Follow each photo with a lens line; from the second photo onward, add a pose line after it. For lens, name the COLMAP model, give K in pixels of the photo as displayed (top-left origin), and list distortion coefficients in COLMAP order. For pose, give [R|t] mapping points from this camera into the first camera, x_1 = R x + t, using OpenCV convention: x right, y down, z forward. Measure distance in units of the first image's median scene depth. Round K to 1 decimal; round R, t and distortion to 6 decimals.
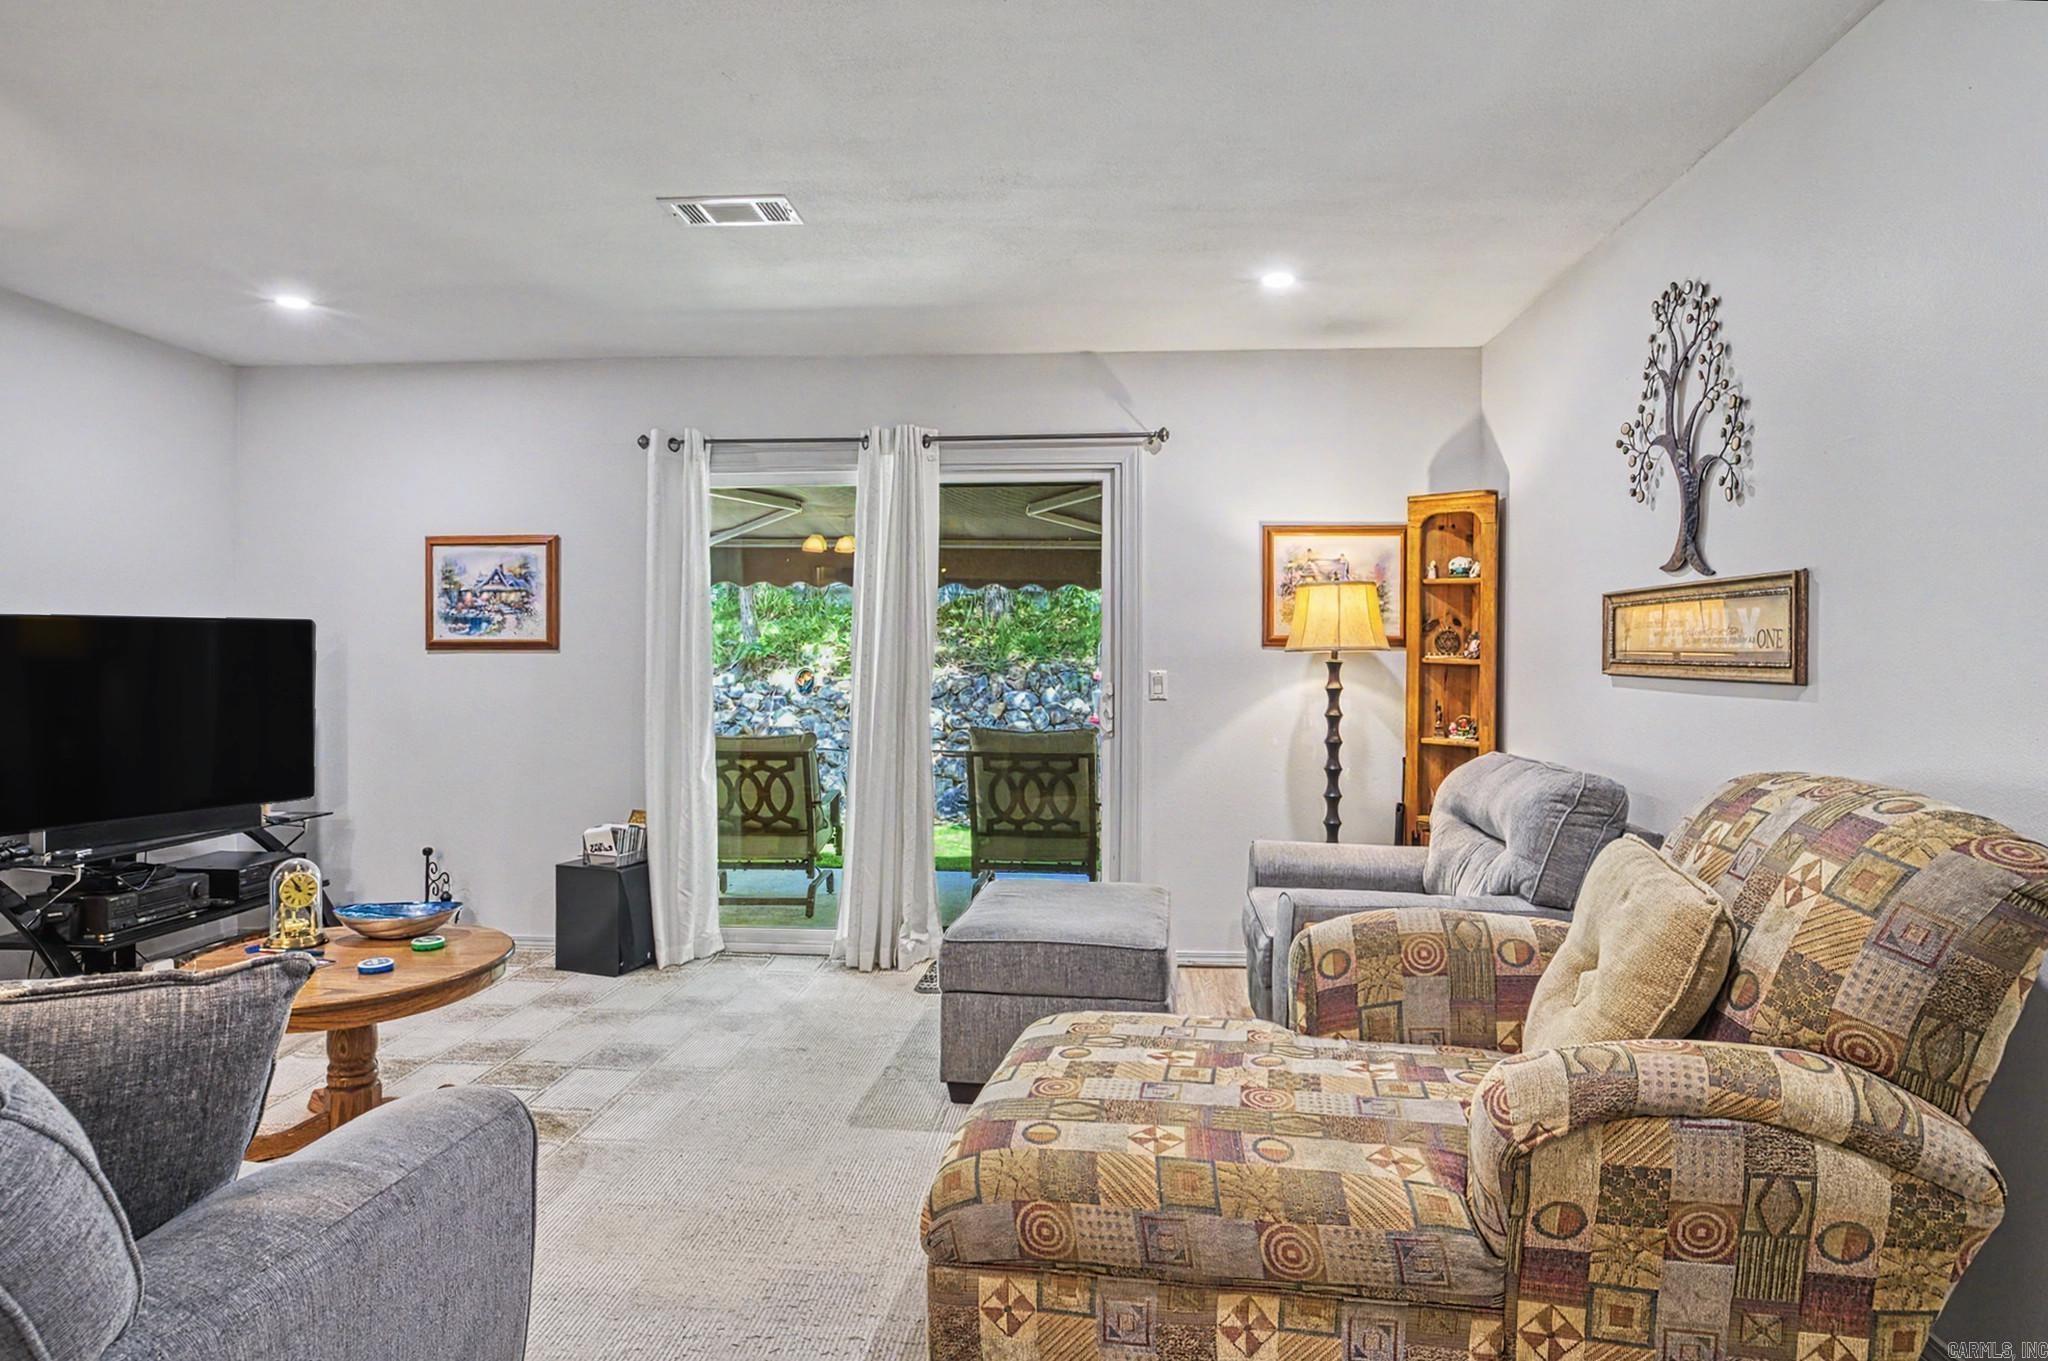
lens RADIAL K [[1186.2, 0, 1020.0], [0, 1186.2, 643.1], [0, 0, 1]] dist [-0.002897, 0.009802]
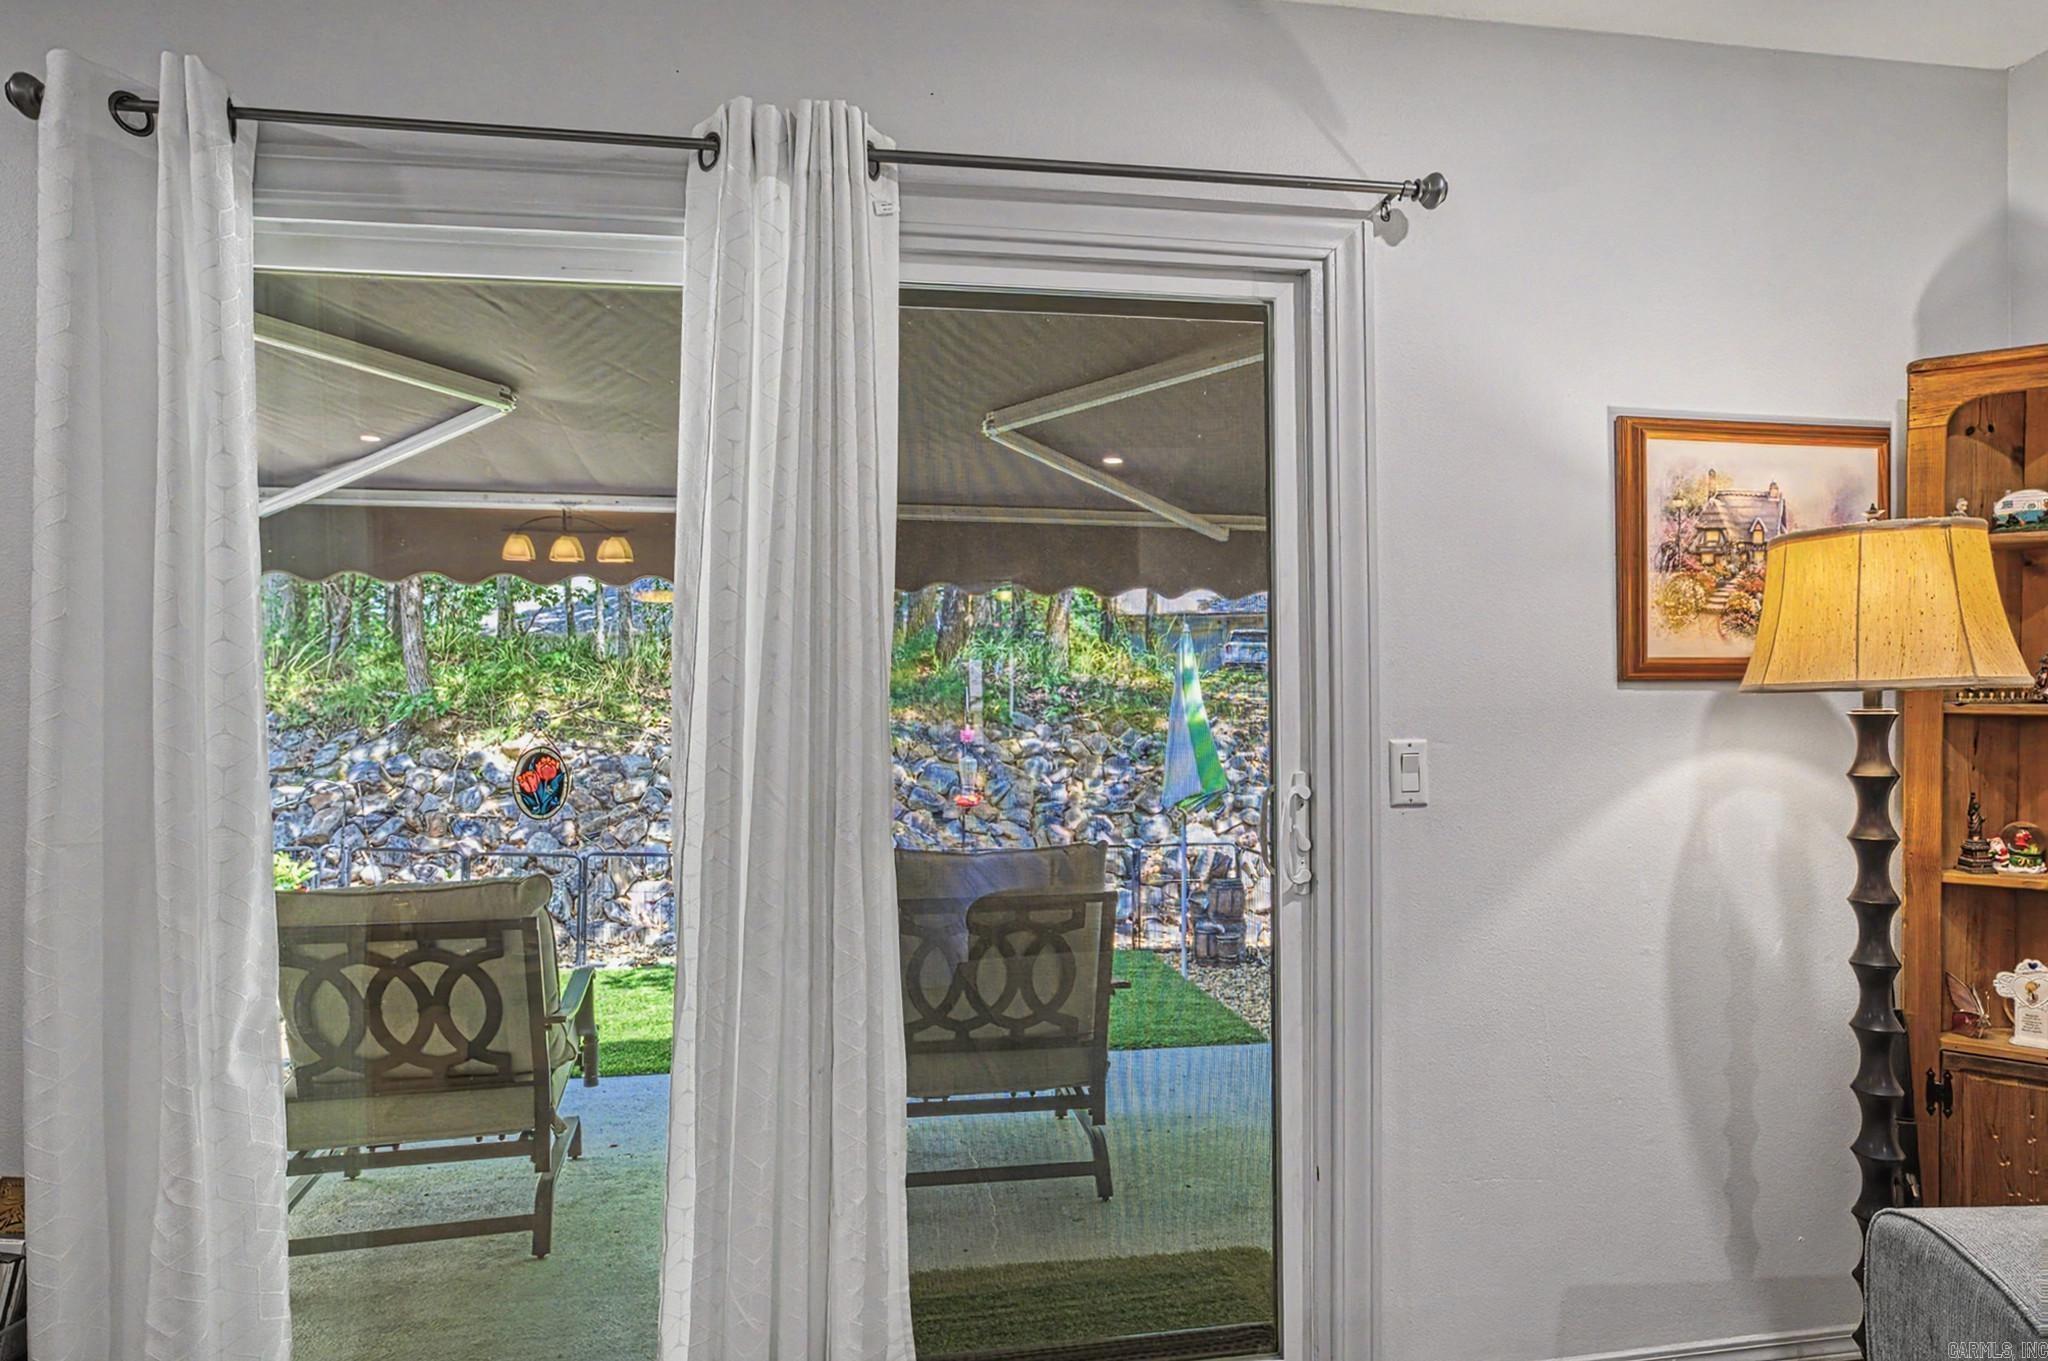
lens RADIAL K [[1186.2, 0, 1025.7], [0, 1186.2, 691.1], [0, 0, 1]] dist [-0.002897, 0.009802]
pose [[0.970772, -0.009286, 0.239825, -0.123851], [0.009643, 0.999953, -0.000319, 0.004008], [-0.239811, 0.002622, 0.970816, 0.603144]]
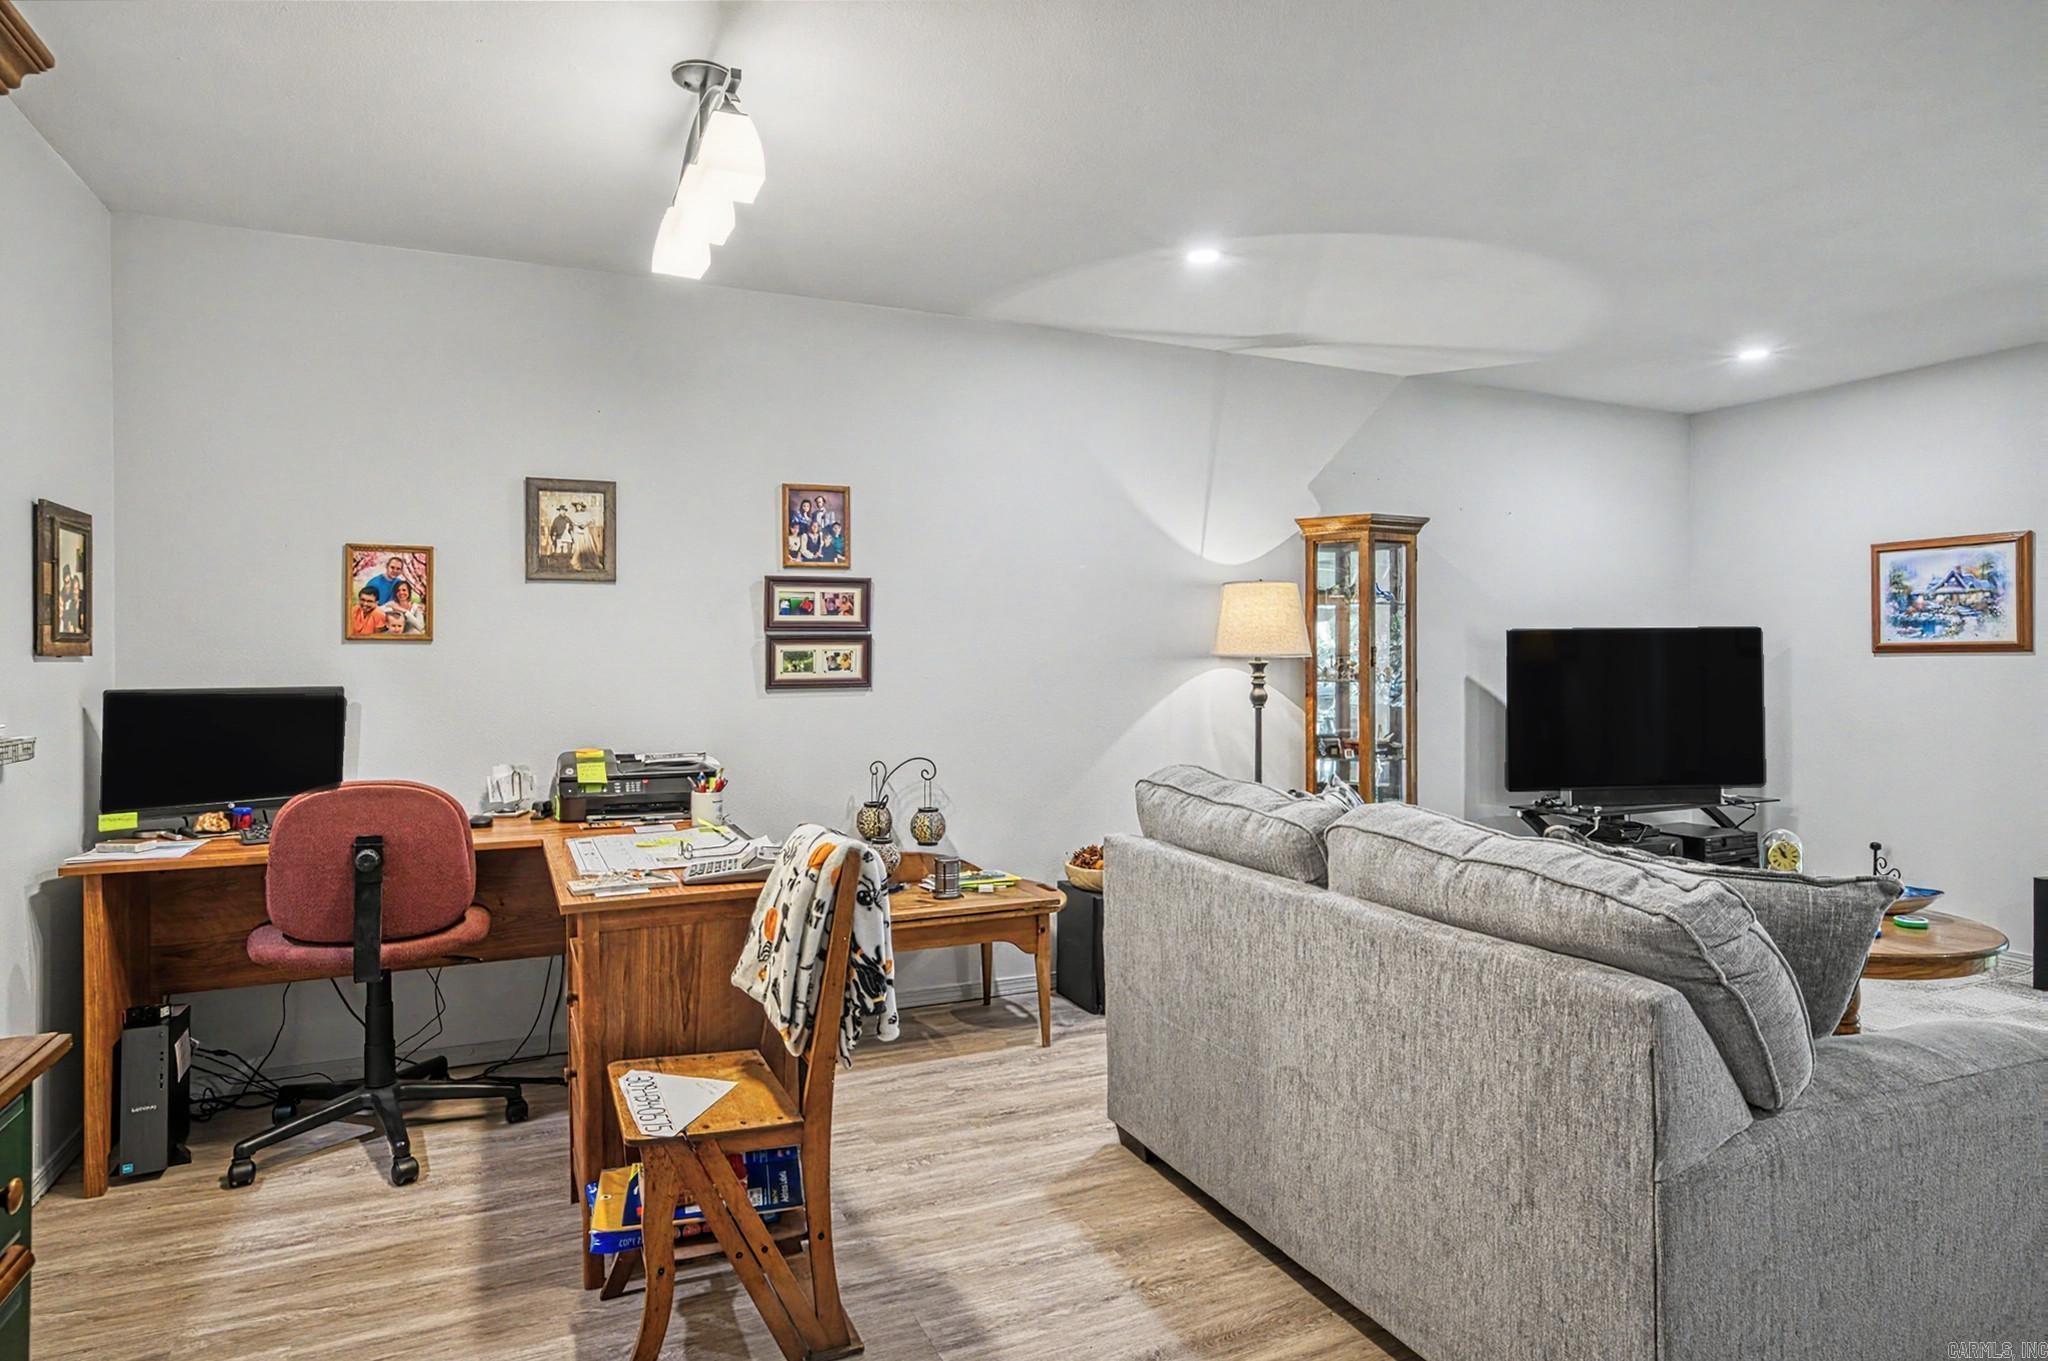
lens RADIAL K [[1186.2, 0, 1020.4], [0, 1186.2, 664.7], [0, 0, 1]] dist [-0.002897, 0.009802]
pose [[0.509055, -0.000256, -0.860734, 0.017225], [0.012574, 0.999895, 0.007139, -0.000955], [0.860642, -0.014457, 0.509005, -0.180616]]
